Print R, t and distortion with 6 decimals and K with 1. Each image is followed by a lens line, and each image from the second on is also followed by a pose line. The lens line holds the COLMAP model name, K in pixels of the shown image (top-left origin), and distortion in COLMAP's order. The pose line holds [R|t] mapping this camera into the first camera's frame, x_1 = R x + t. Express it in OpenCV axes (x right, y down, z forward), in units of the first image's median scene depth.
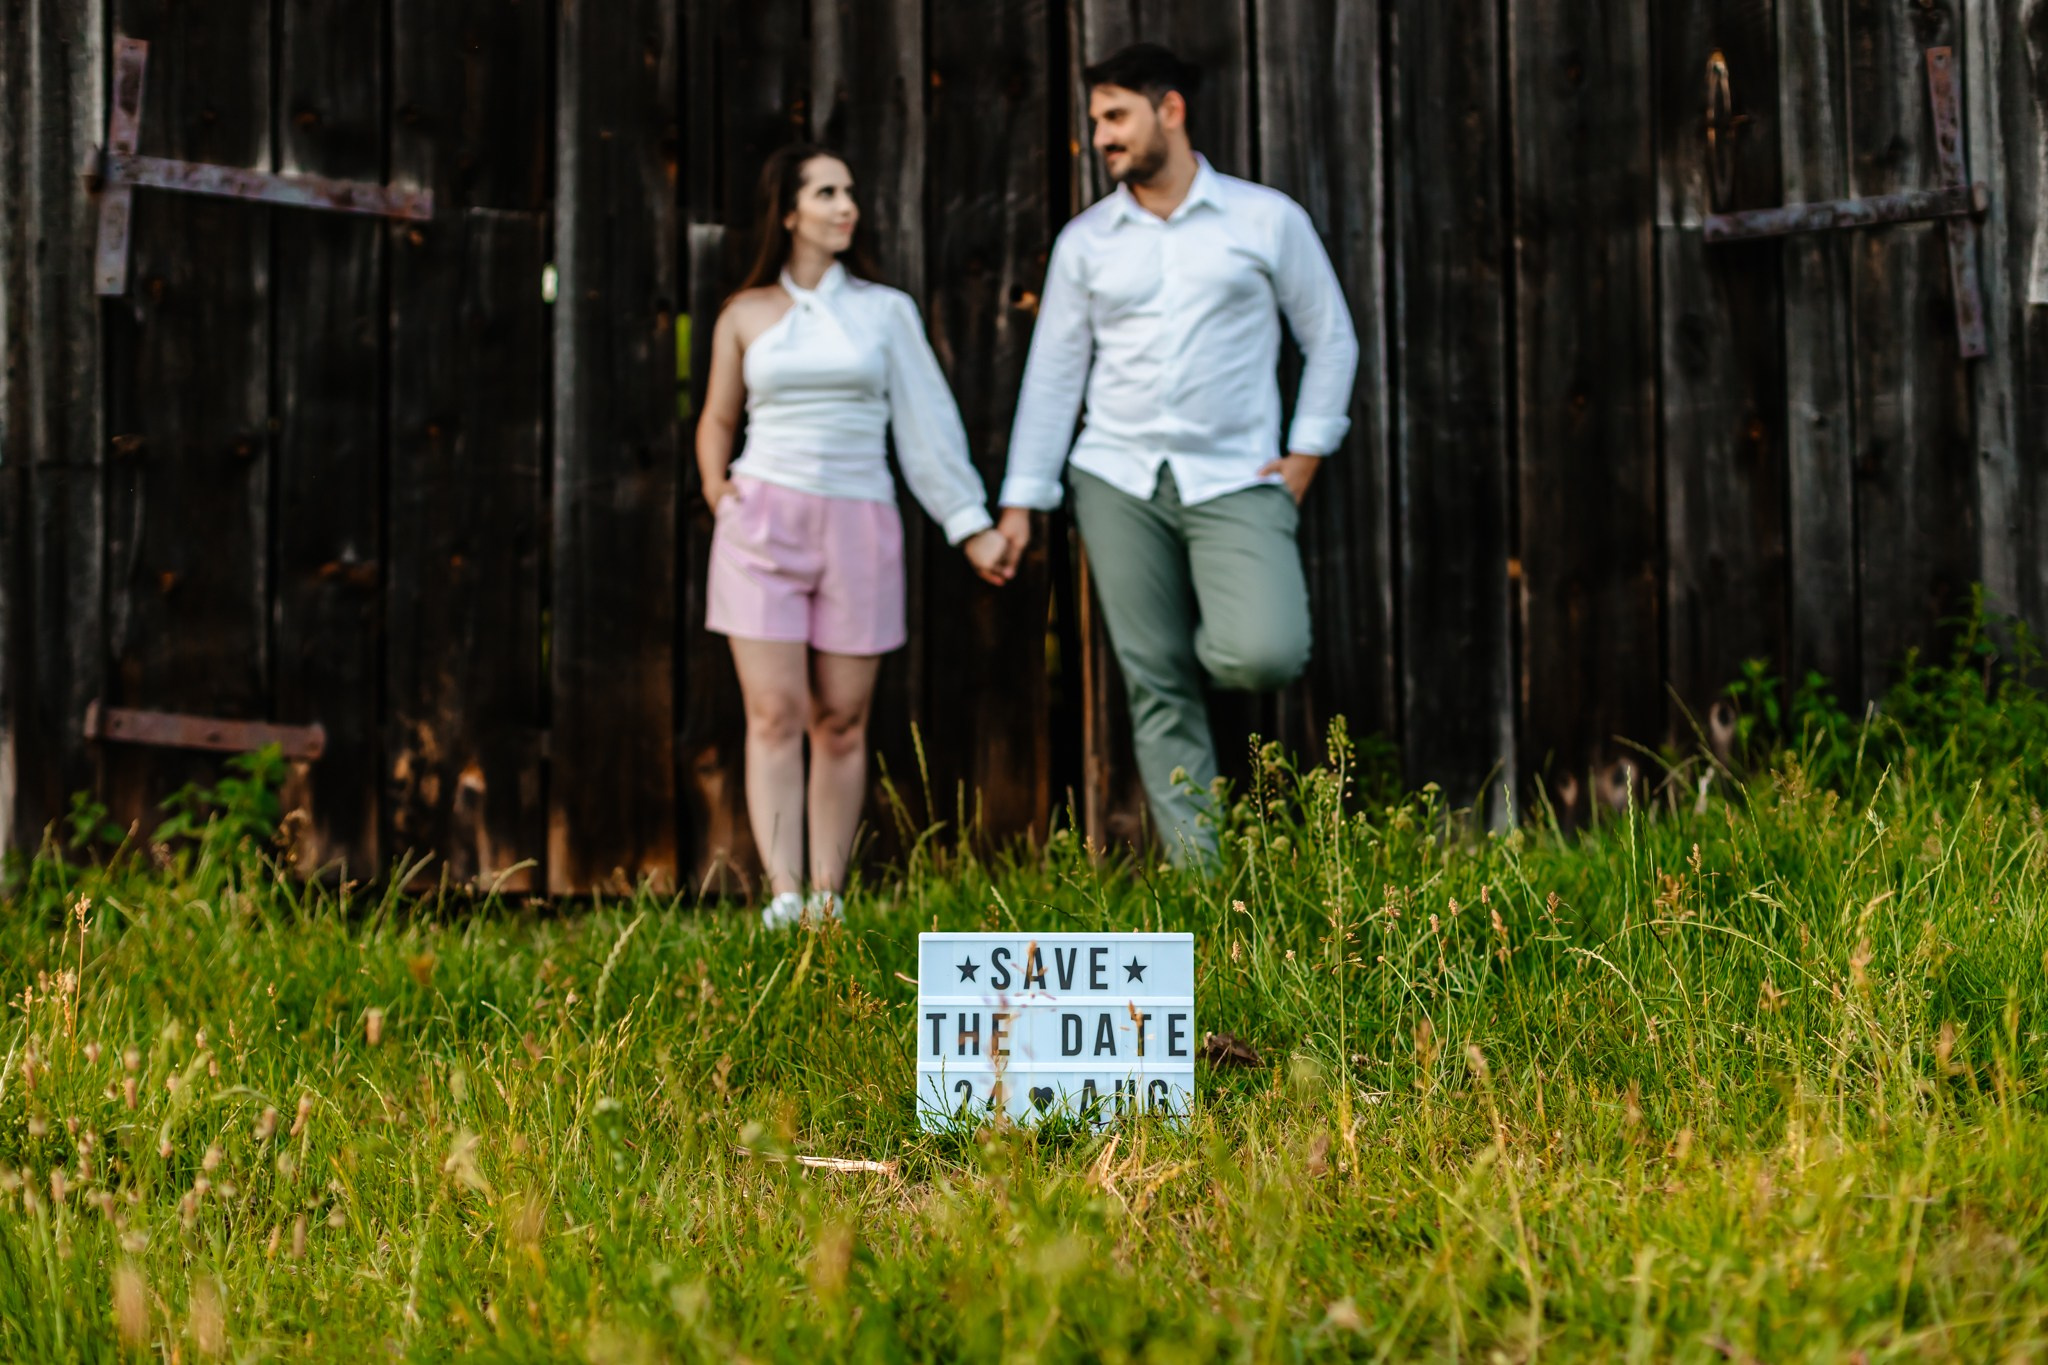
lens RADIAL K [[2945.9, 0, 1034.7], [0, 2945.9, 679.6], [0, 0, 1]] dist [-0.008012, 0.007924]
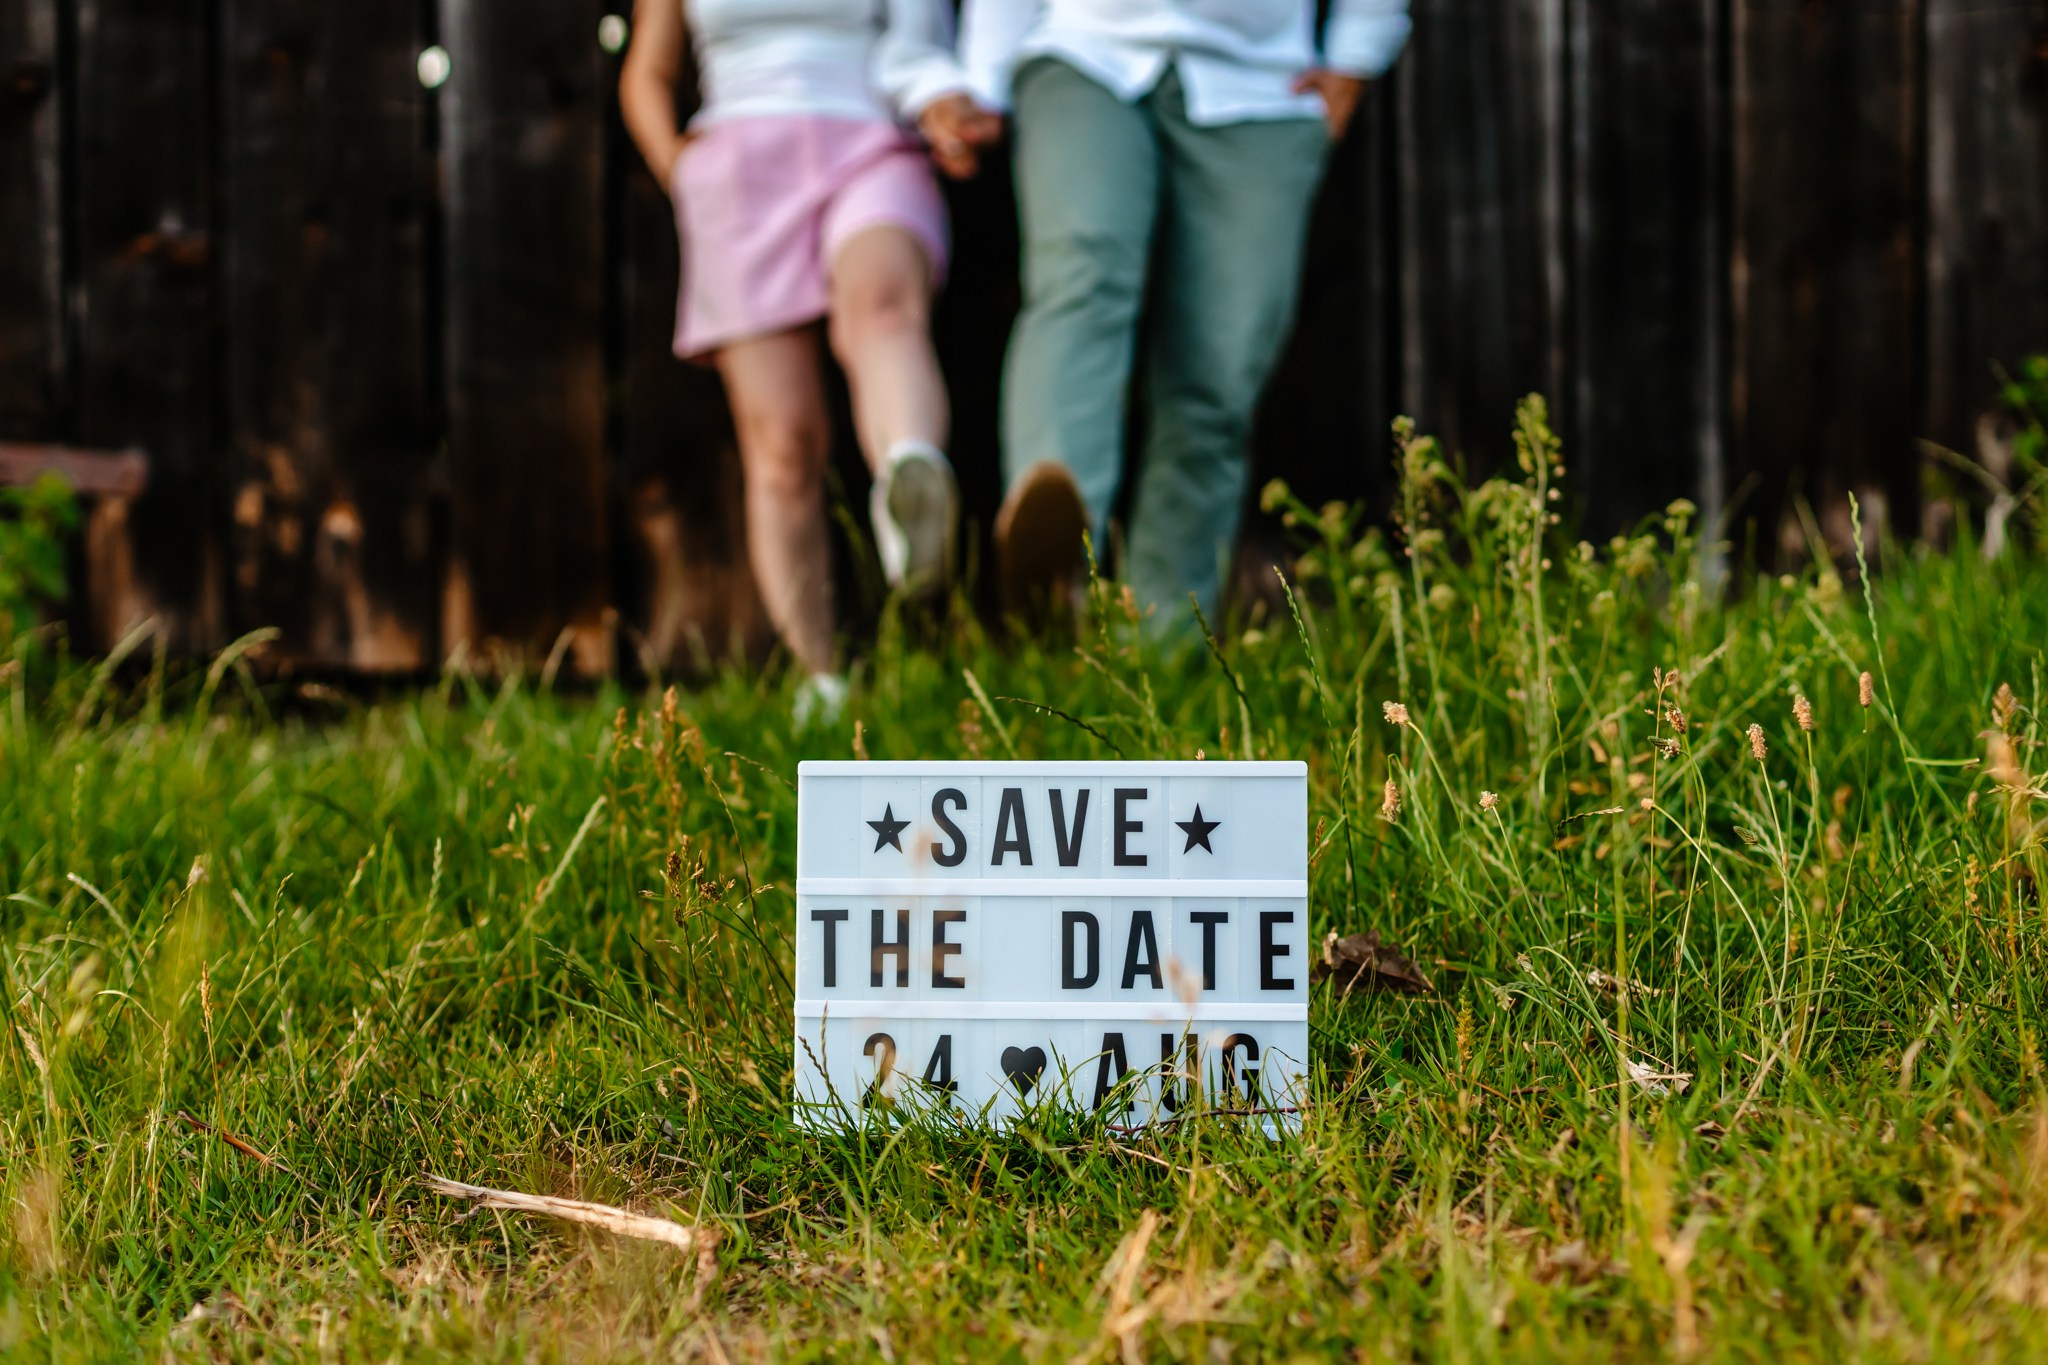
lens RADIAL K [[3412.2, 0, 990.5], [0, 3412.2, 681.6], [0, 0, 1]] dist [-0.017377, -0.050560]
pose [[0.999425, -0.002522, -0.033808, 0.009319], [0.005127, 0.997004, 0.077181, 0.012580], [0.033512, -0.077309, 0.996444, 0.204728]]
